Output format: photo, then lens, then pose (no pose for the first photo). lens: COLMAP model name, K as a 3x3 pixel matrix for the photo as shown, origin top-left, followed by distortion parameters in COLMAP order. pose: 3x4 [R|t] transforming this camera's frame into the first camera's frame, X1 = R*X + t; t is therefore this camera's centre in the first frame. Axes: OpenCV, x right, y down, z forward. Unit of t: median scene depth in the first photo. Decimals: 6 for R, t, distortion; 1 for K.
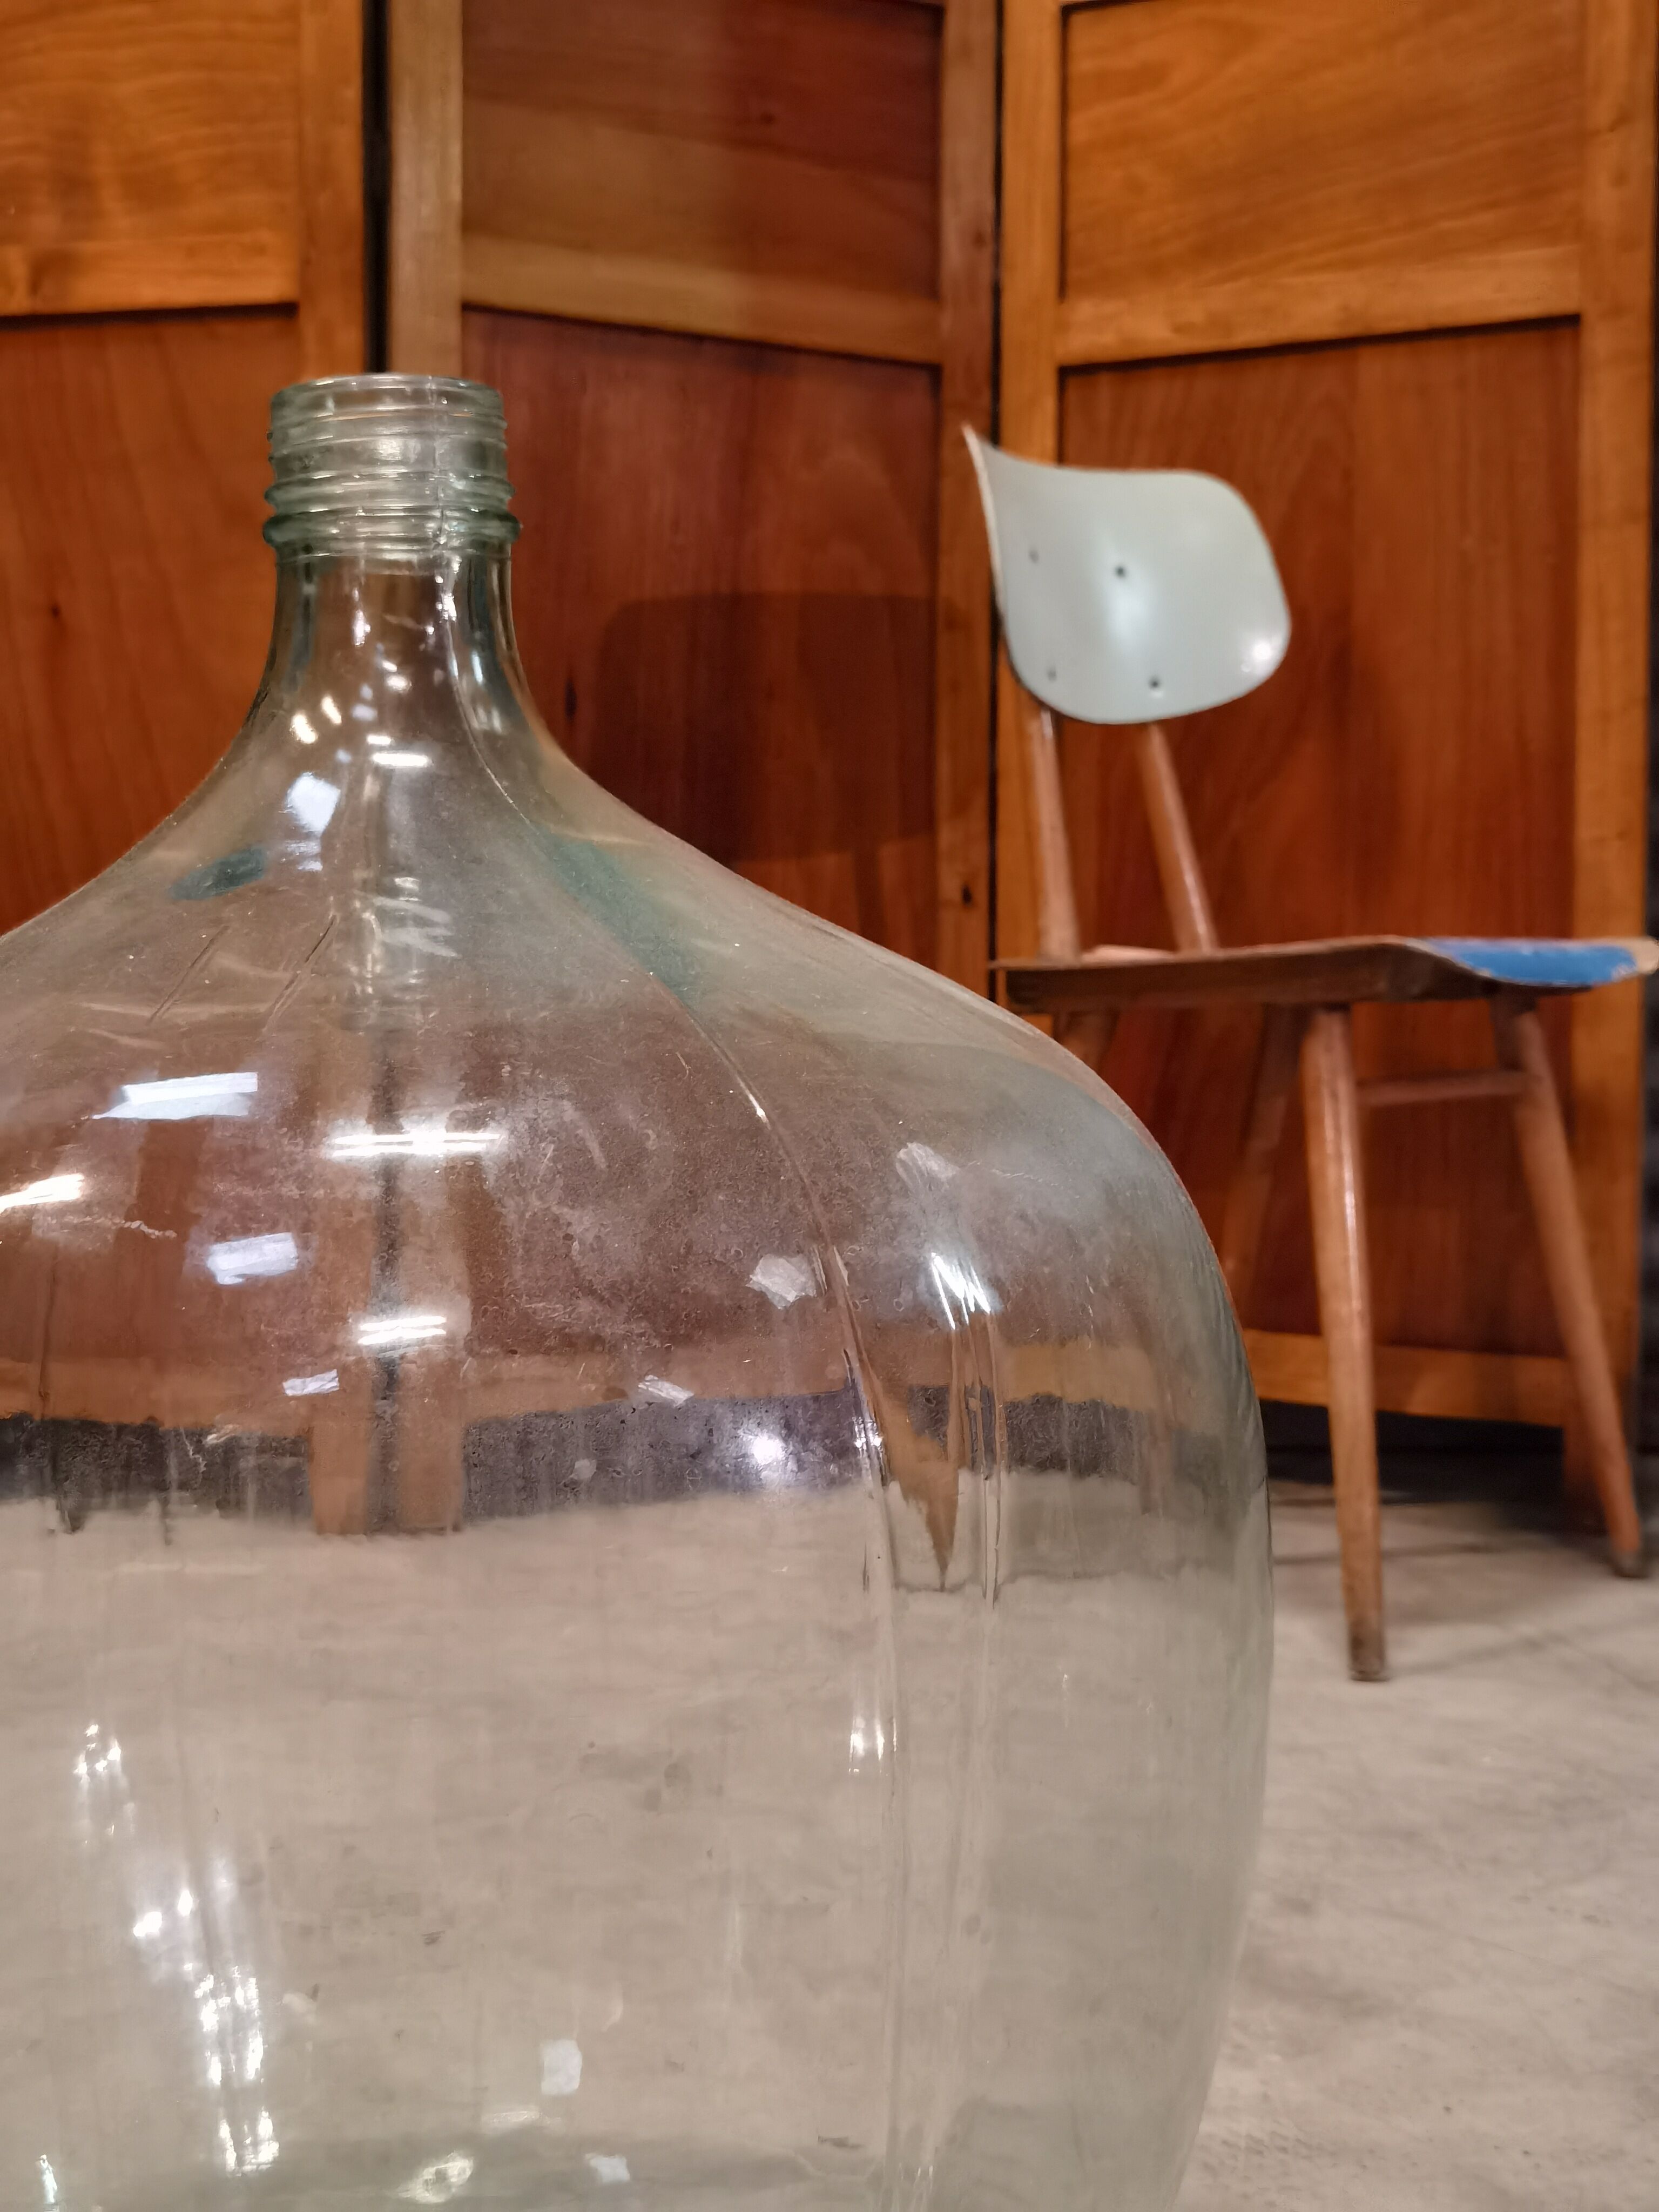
lens RADIAL K [[3017.7, 0, 847.2], [0, 3017.7, 1153.9], [0, 0, 1]] dist [-0.020353, 0.000000]
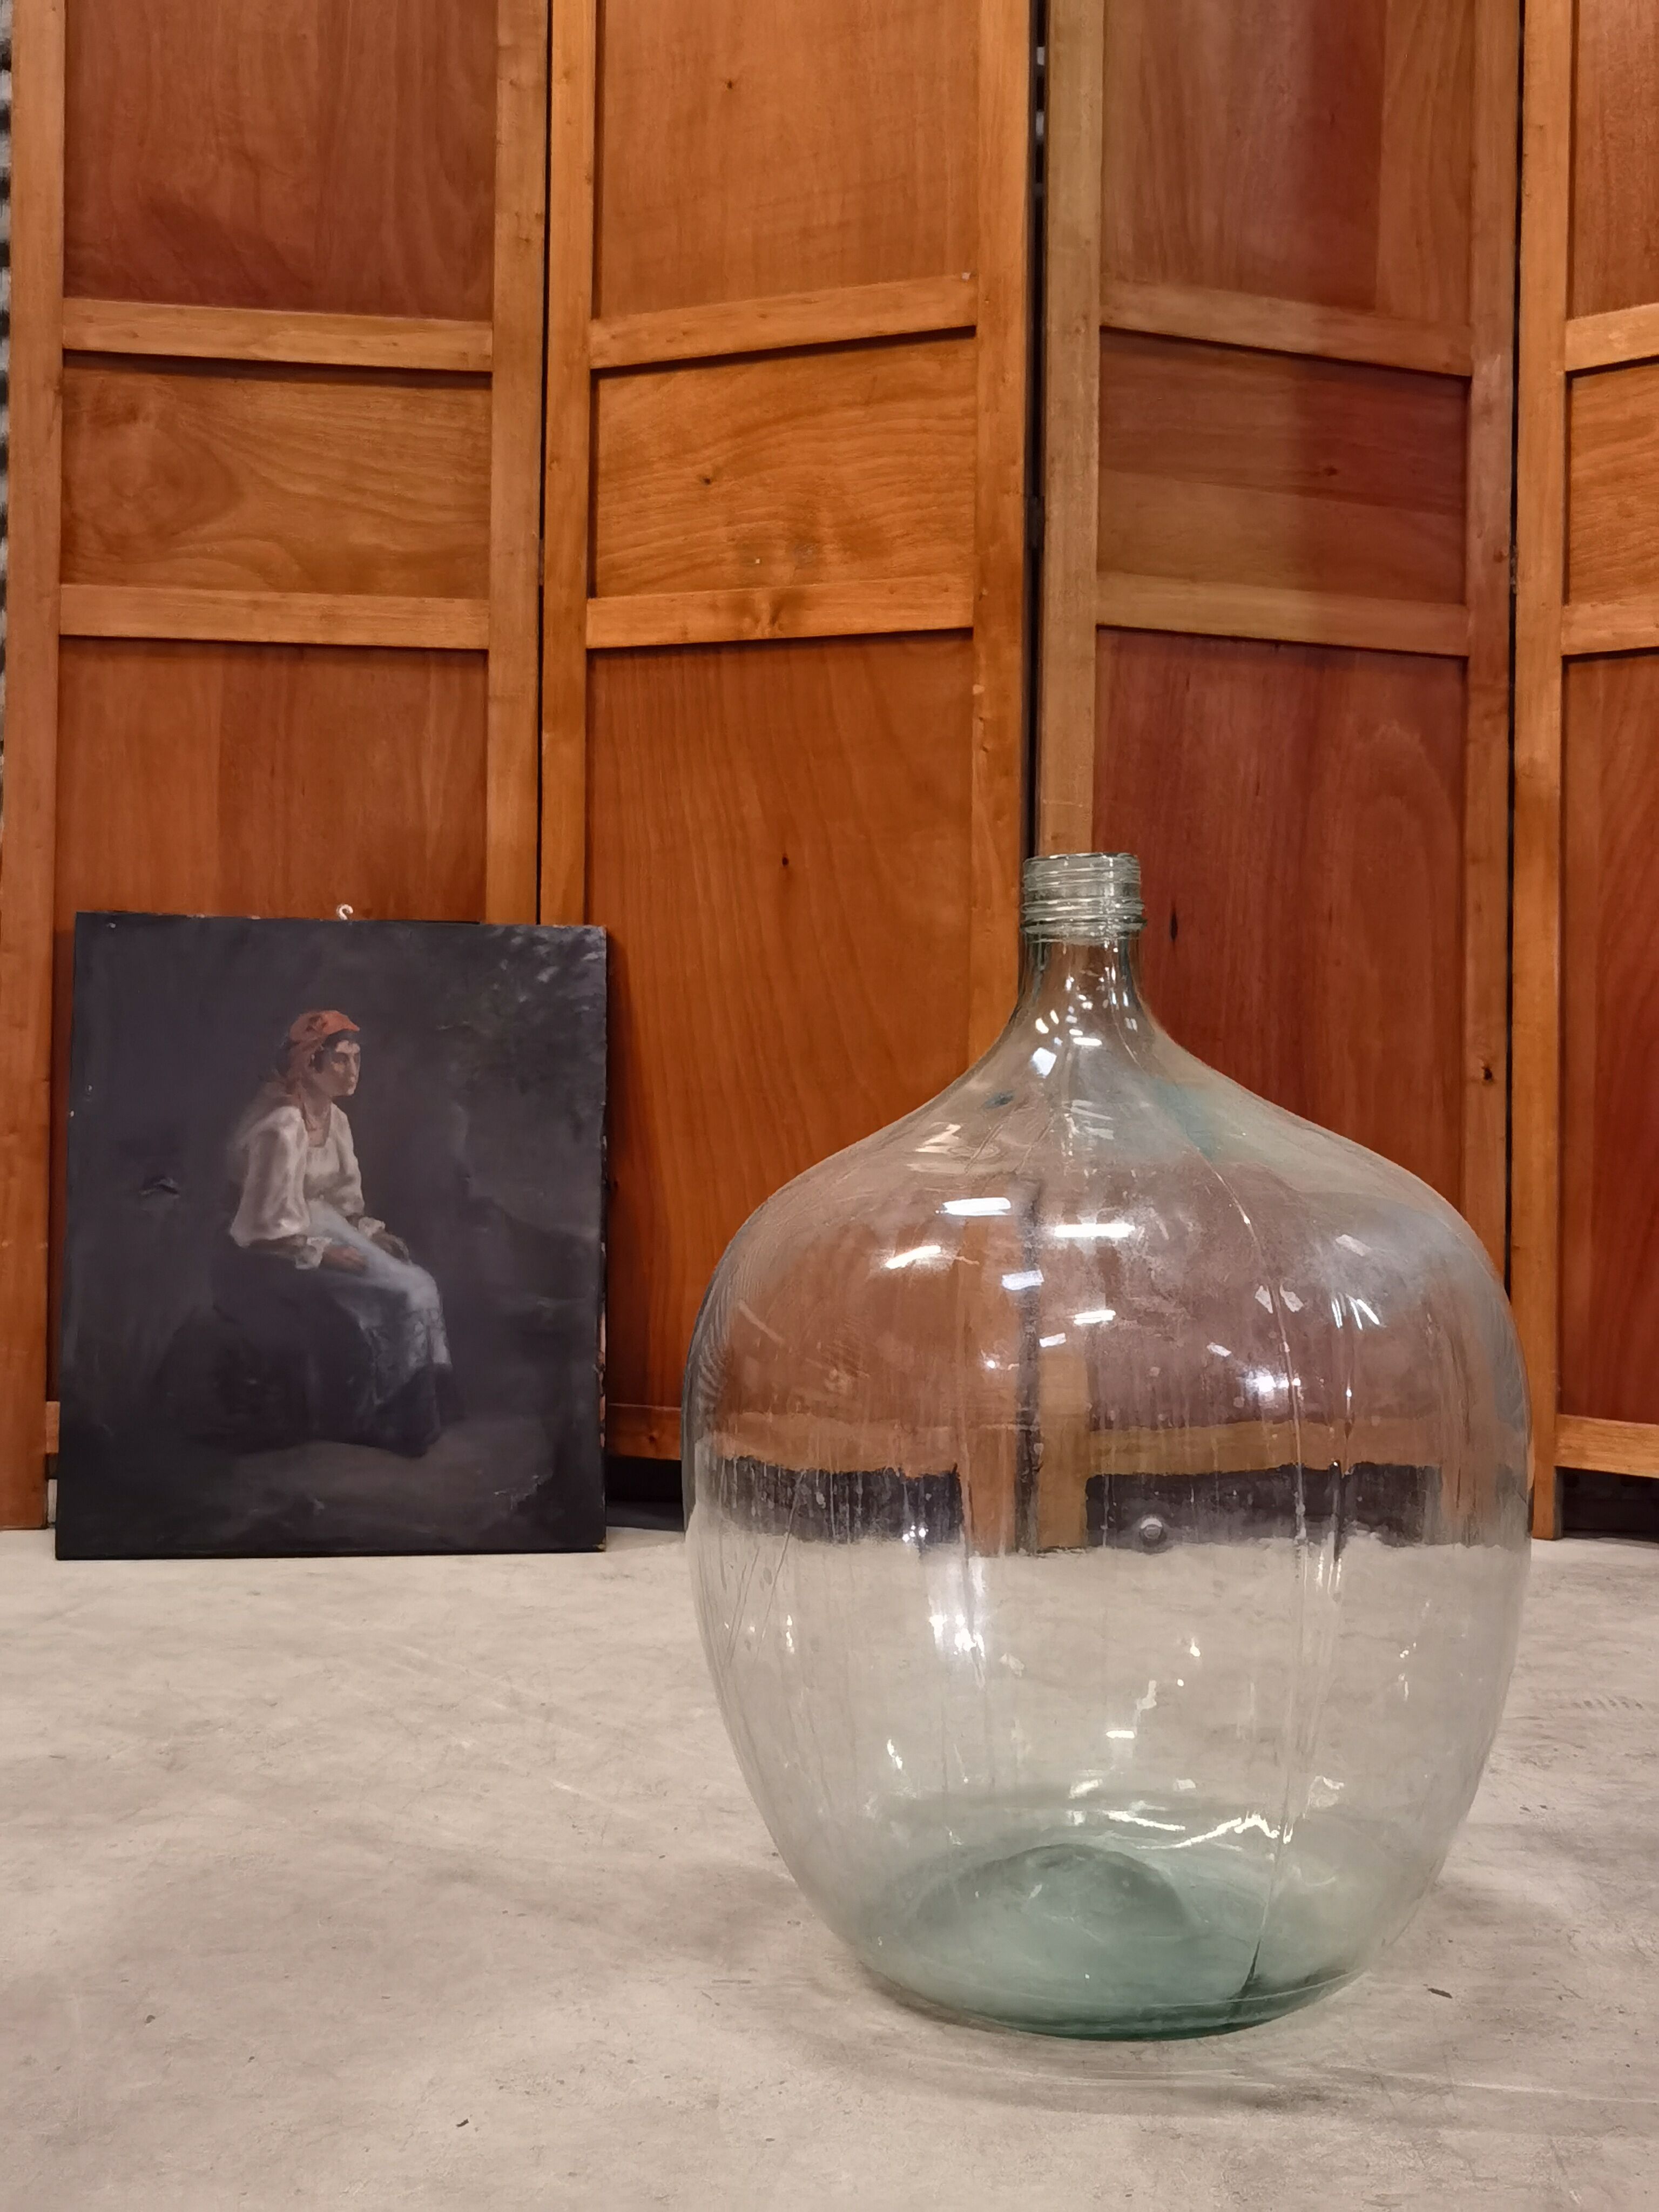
lens RADIAL K [[2732.7, 0, 884.2], [0, 2732.7, 1112.0], [0, 0, 1]] dist [-0.012087, 0.000000]
pose [[0.986343, 0.005387, -0.164615, -0.022687], [-0.015584, 0.998033, -0.060721, 0.001570], [0.163964, 0.062458, 0.984487, -0.166053]]
